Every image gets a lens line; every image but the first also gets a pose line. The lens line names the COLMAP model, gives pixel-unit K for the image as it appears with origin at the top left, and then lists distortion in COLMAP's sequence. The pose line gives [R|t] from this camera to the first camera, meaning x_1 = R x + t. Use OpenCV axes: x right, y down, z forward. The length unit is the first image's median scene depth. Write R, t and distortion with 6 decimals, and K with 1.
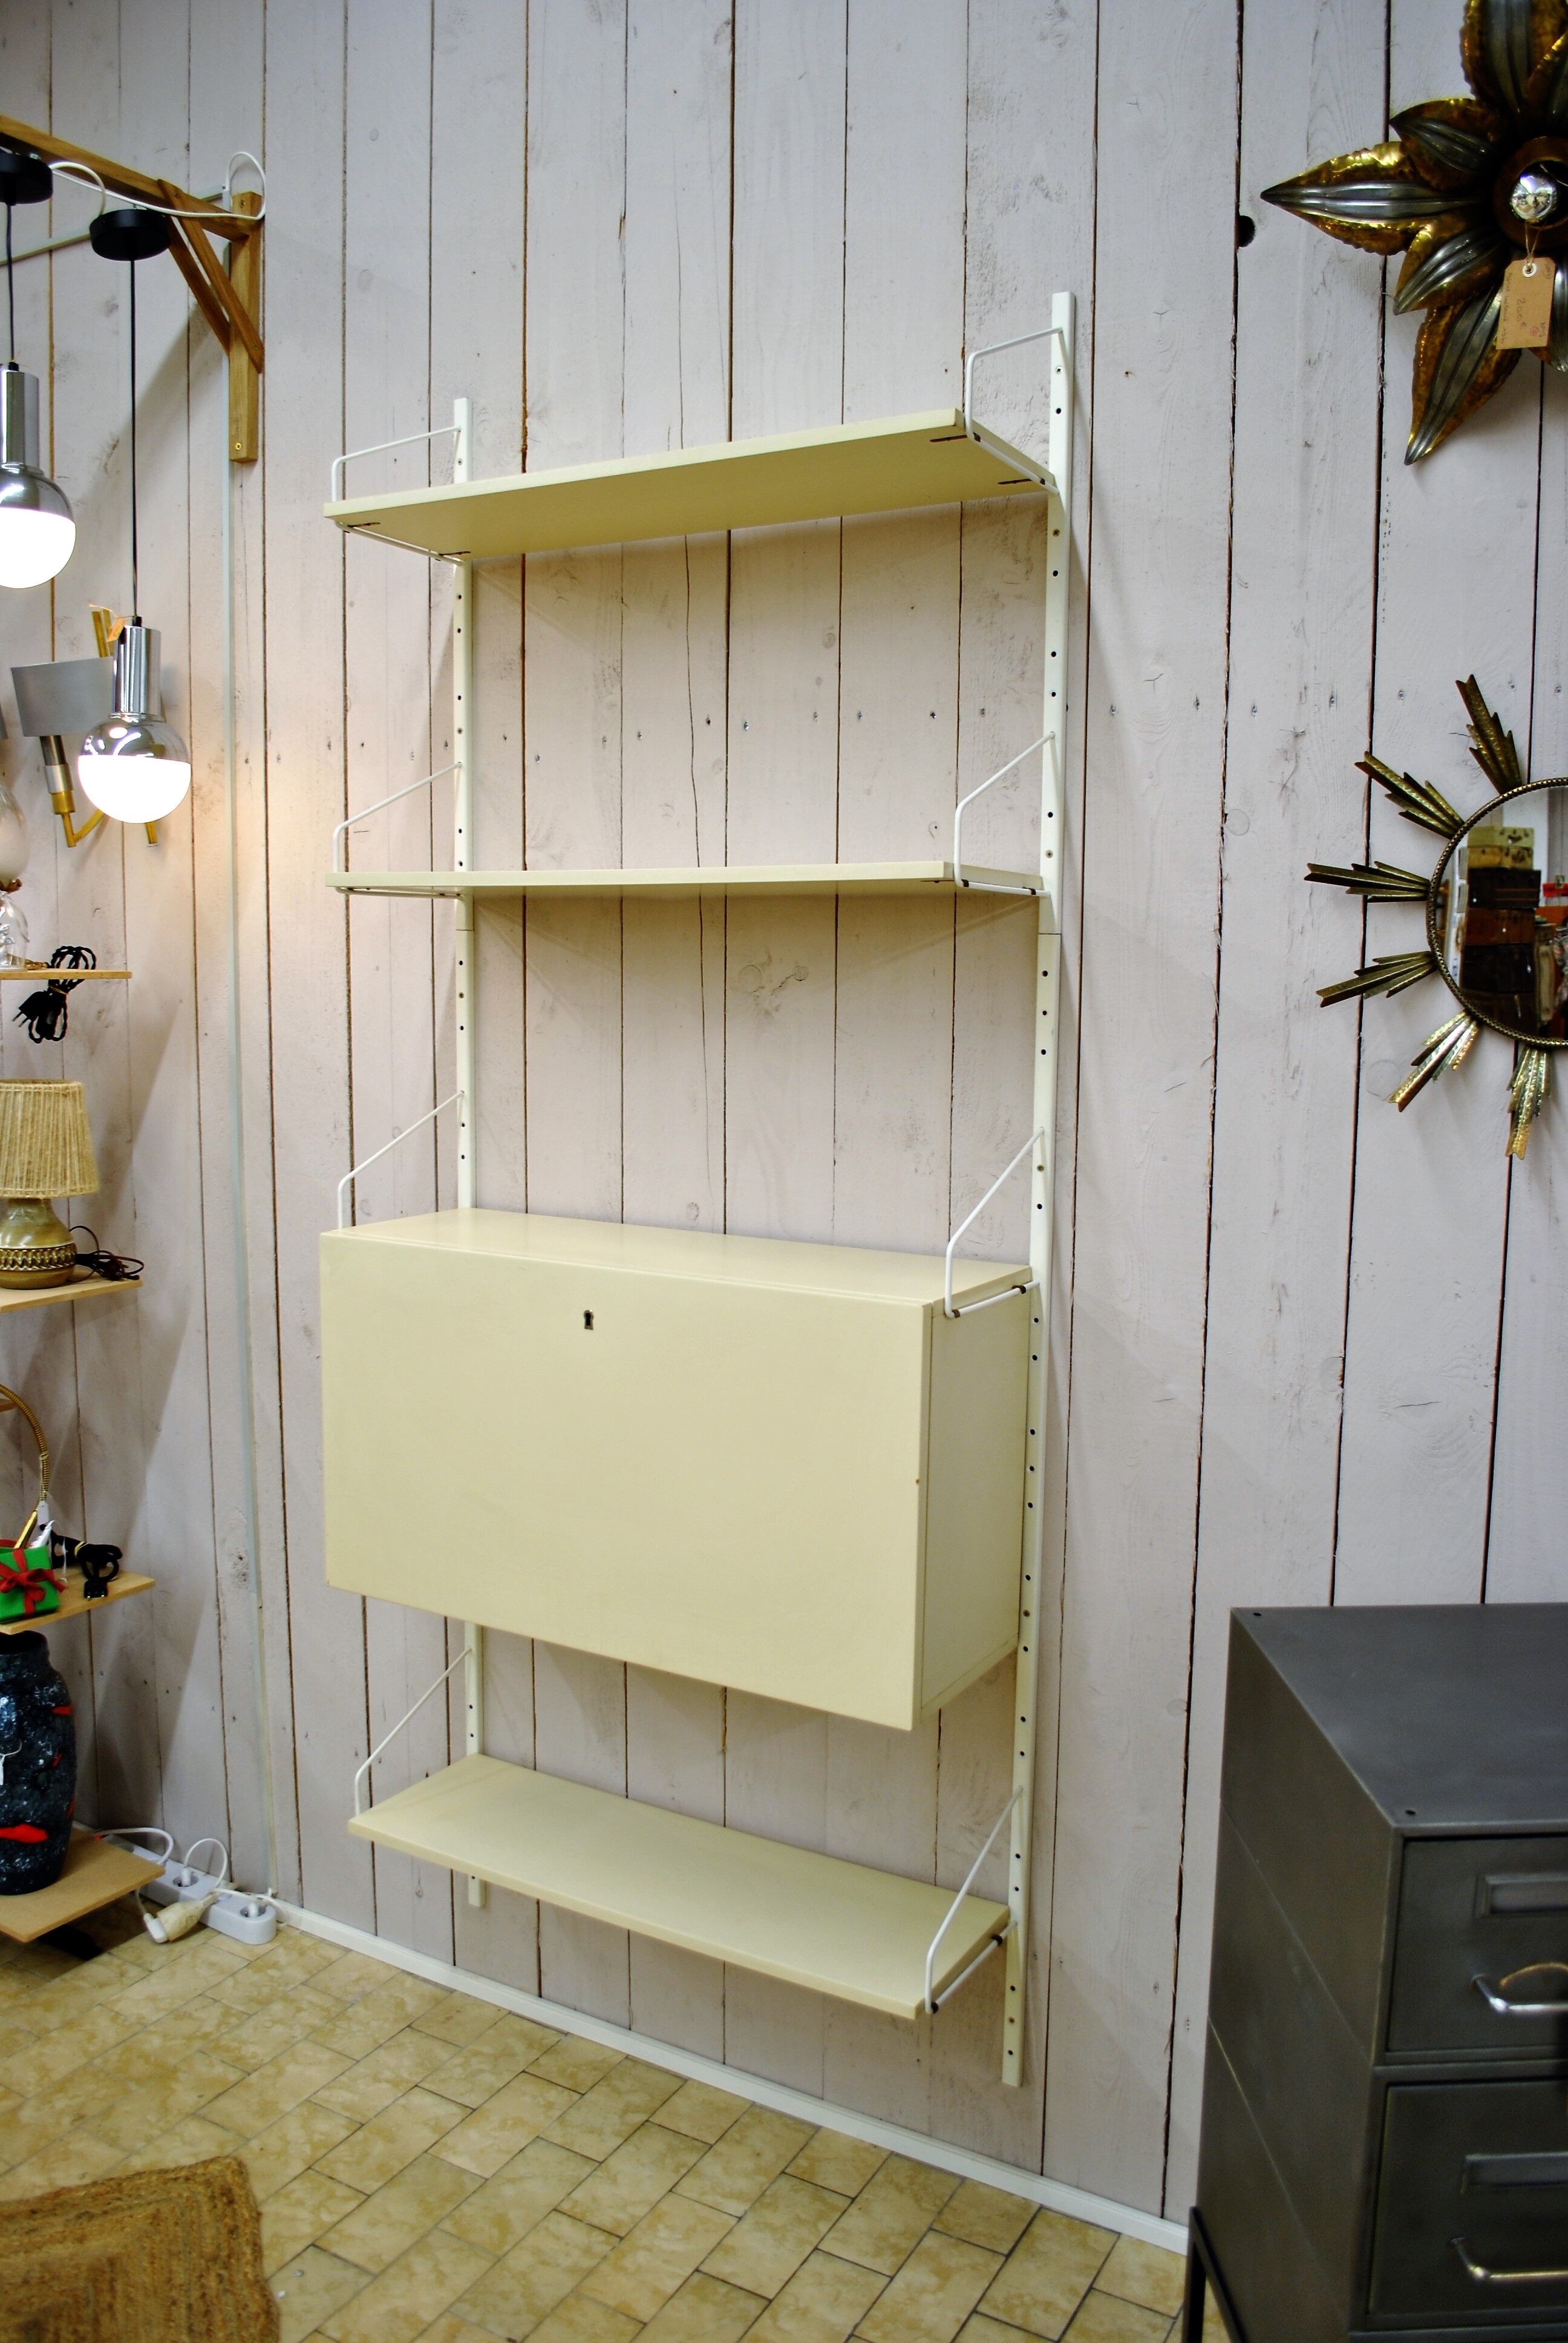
lens RADIAL K [[1824.1, 0, 786.6], [0, 1824.1, 1167.5], [0, 0, 1]] dist [-0.084808, 0.011839]
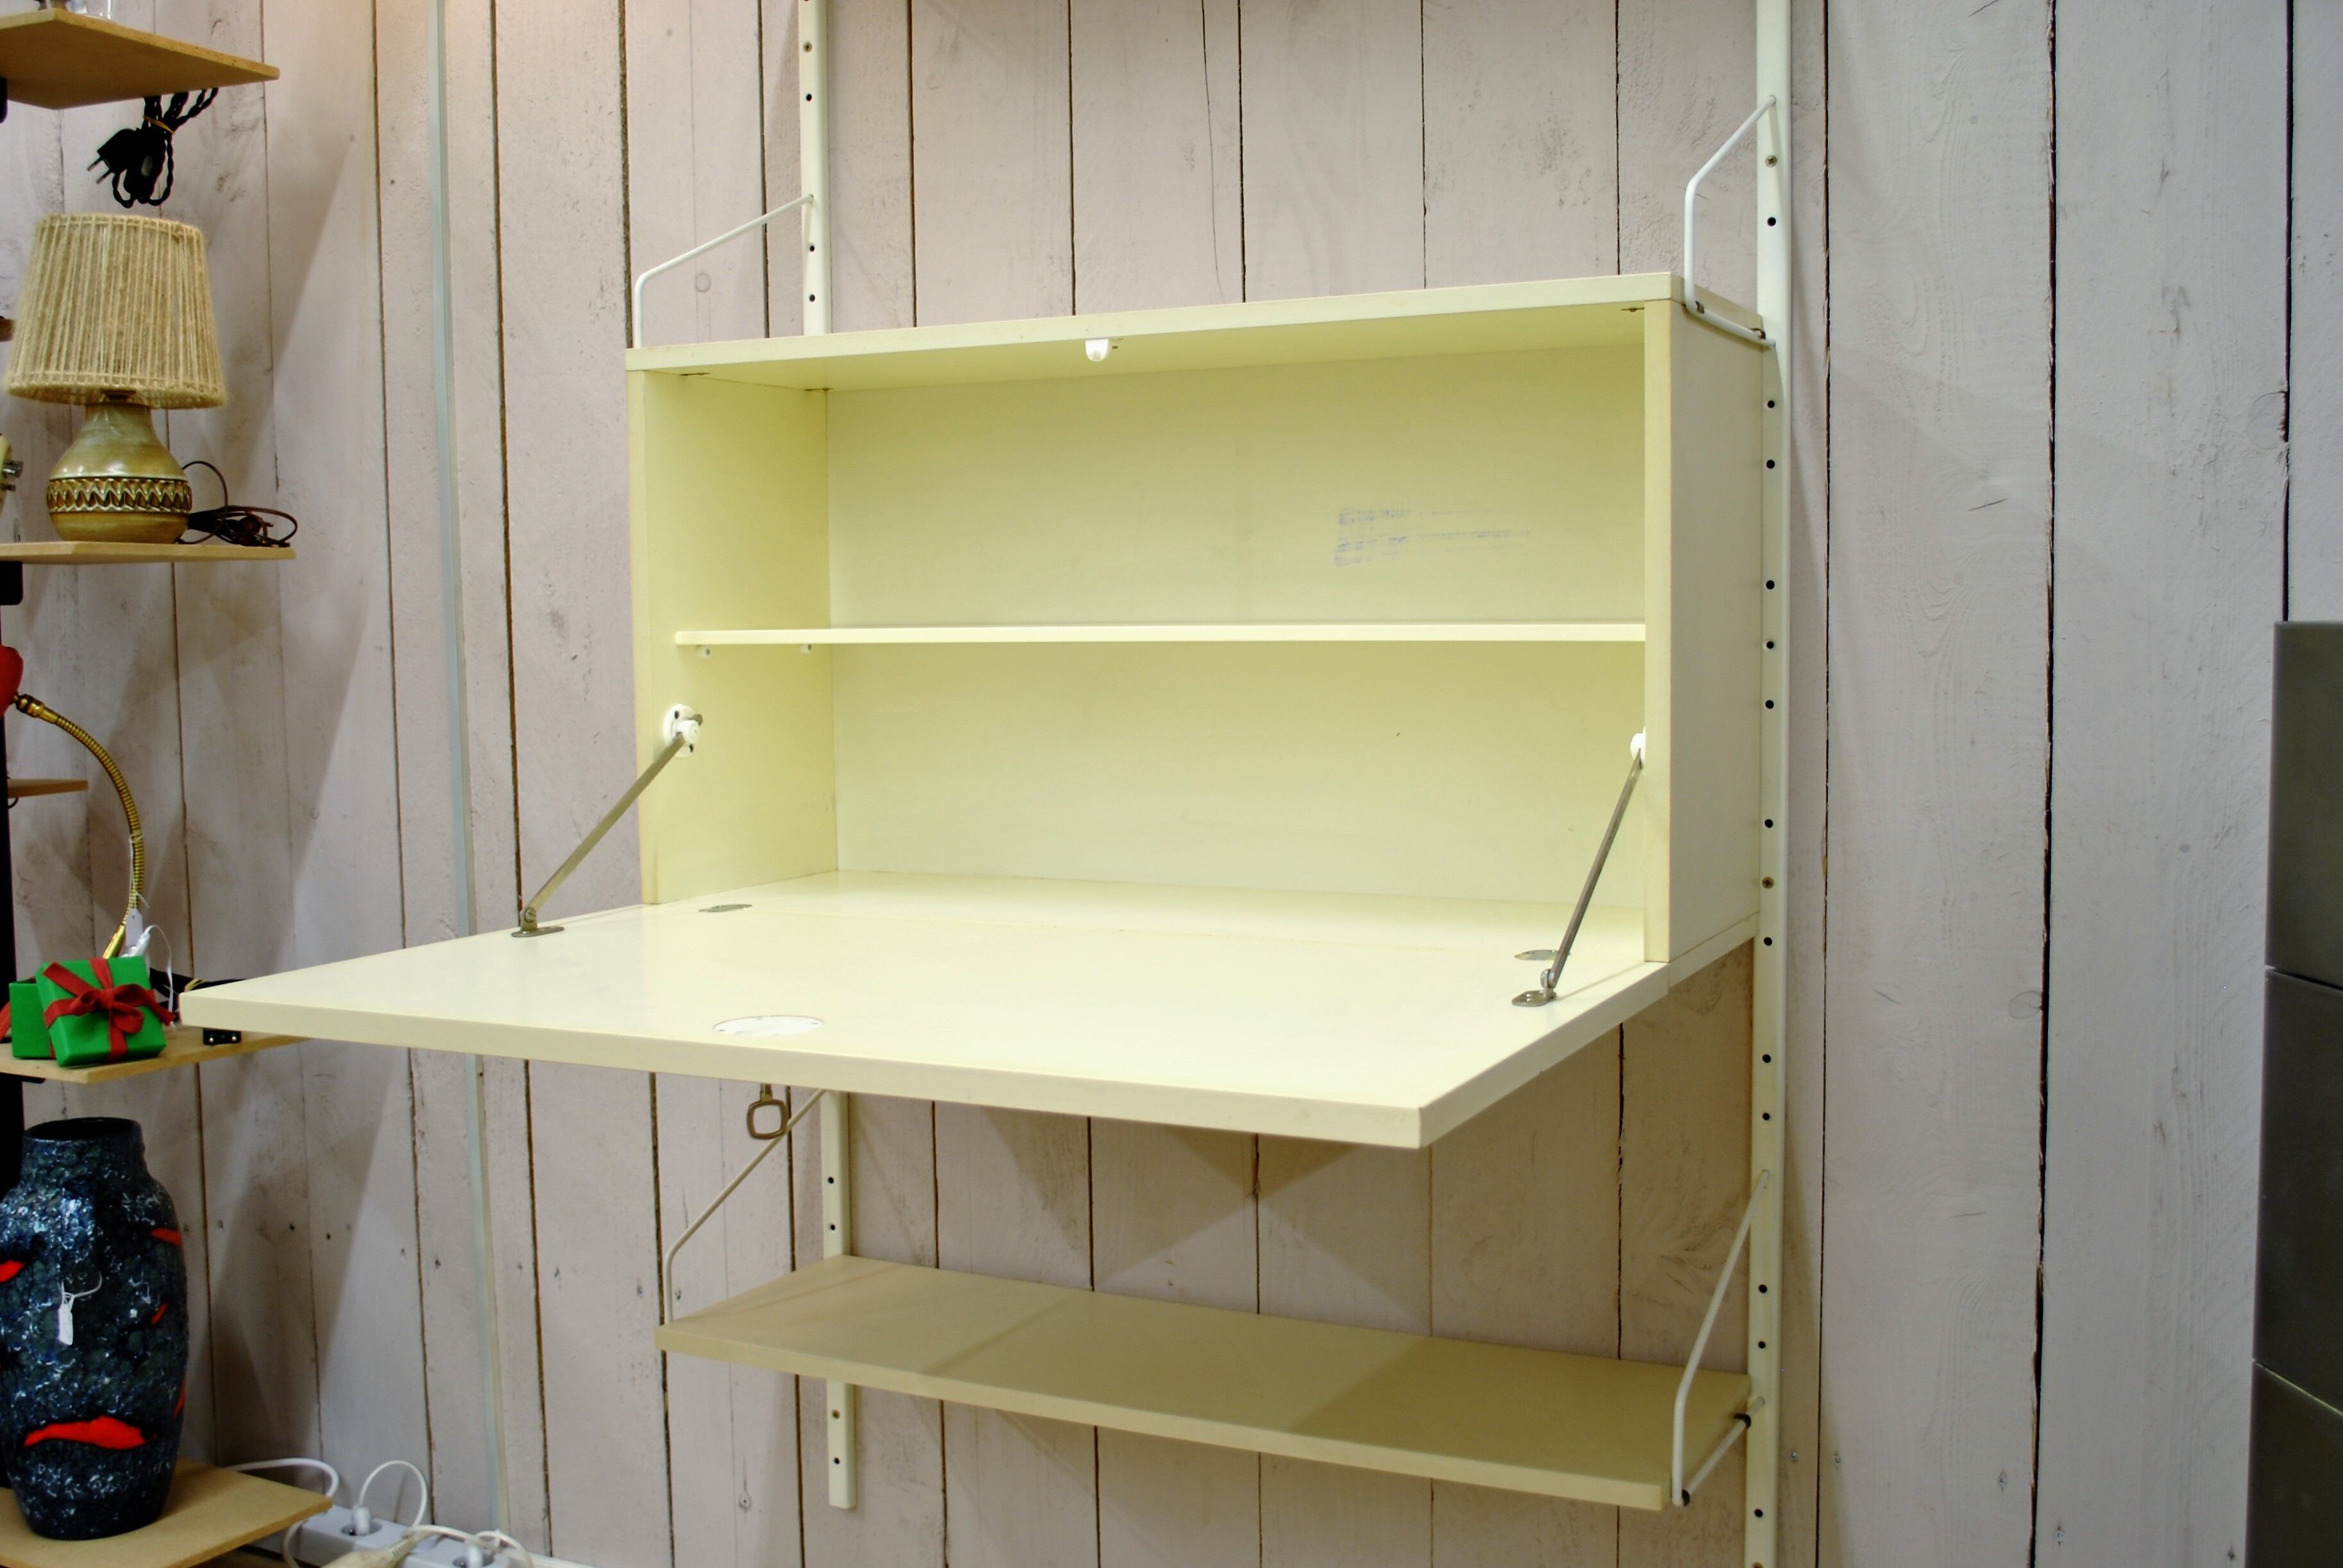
lens RADIAL K [[2315.1, 0, 1193.0], [0, 2315.1, 777.5], [0, 0, 1]] dist [-0.074838, 0.021065]
pose [[0.997360, -0.026779, 0.067492, -0.114854], [0.029939, 0.998481, -0.046253, 0.230742], [-0.066151, 0.048151, 0.996647, 0.205060]]
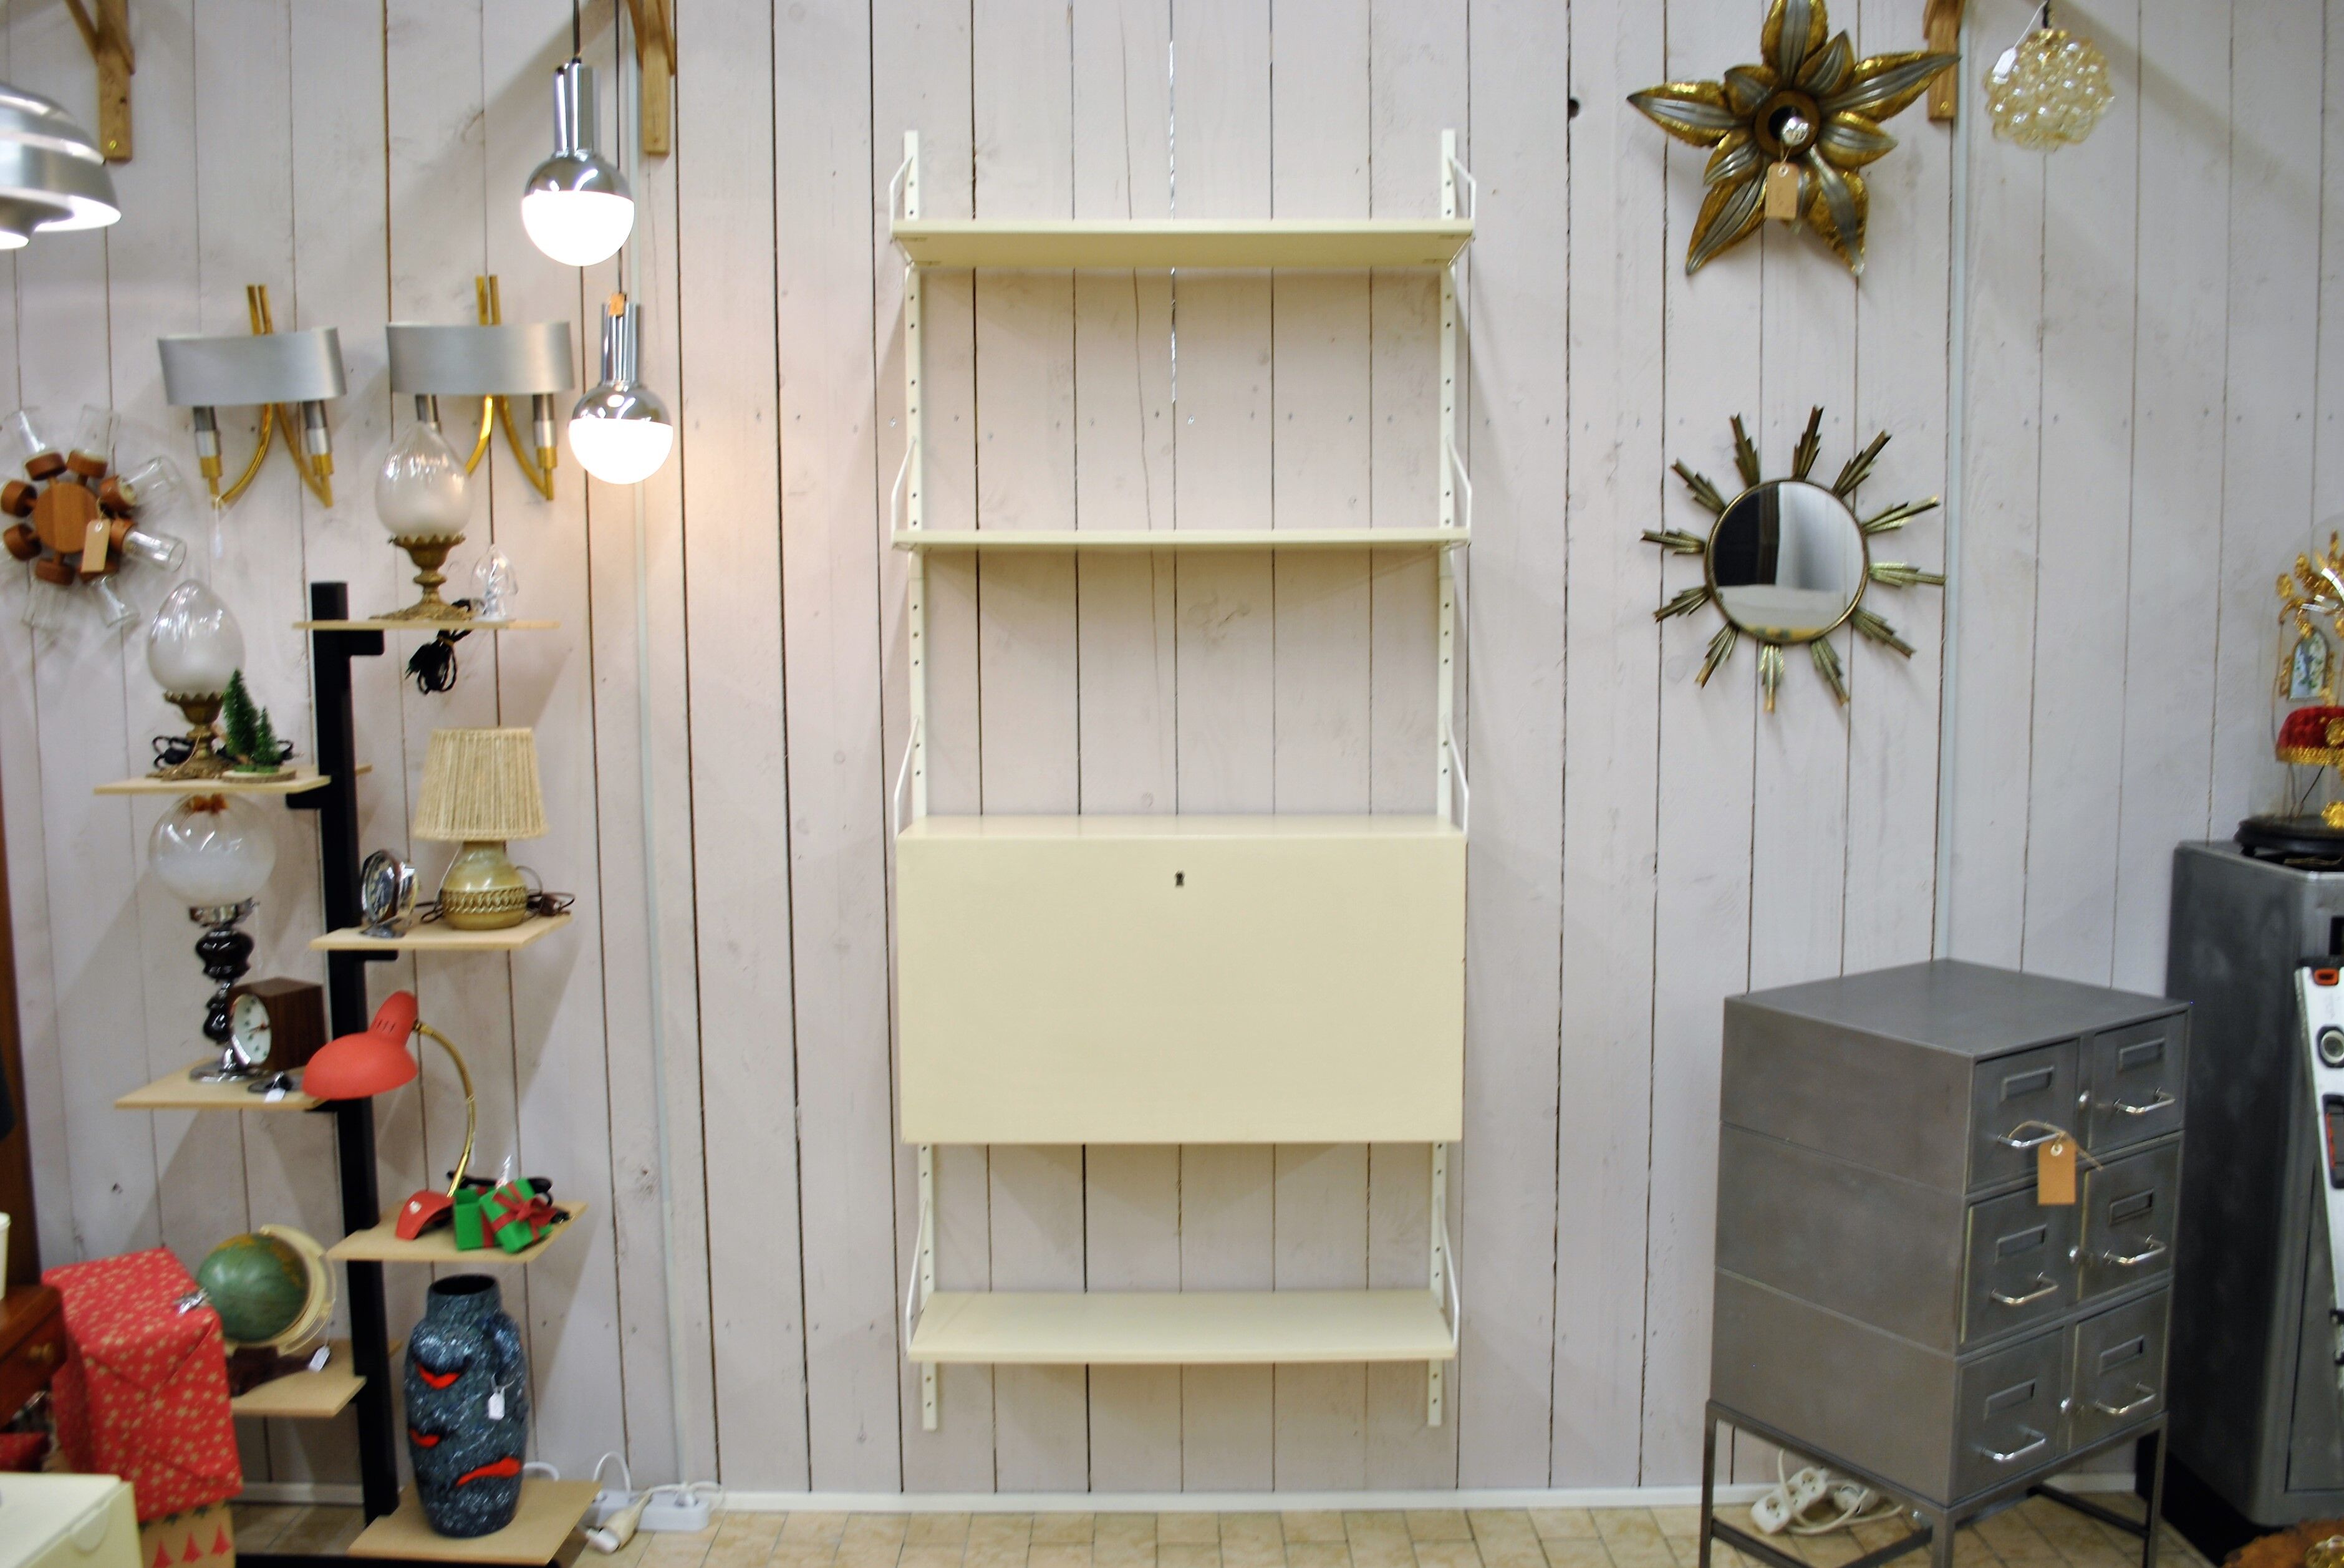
lens RADIAL K [[1871.6, 0, 1181.4], [0, 1871.6, 779.4], [0, 0, 1]] dist [-0.086417, 0.011774]
pose [[0.864840, -0.061717, 0.498239, -0.704405], [0.073630, 0.997276, -0.004275, 0.017572], [-0.496619, 0.040383, 0.867029, -0.138946]]
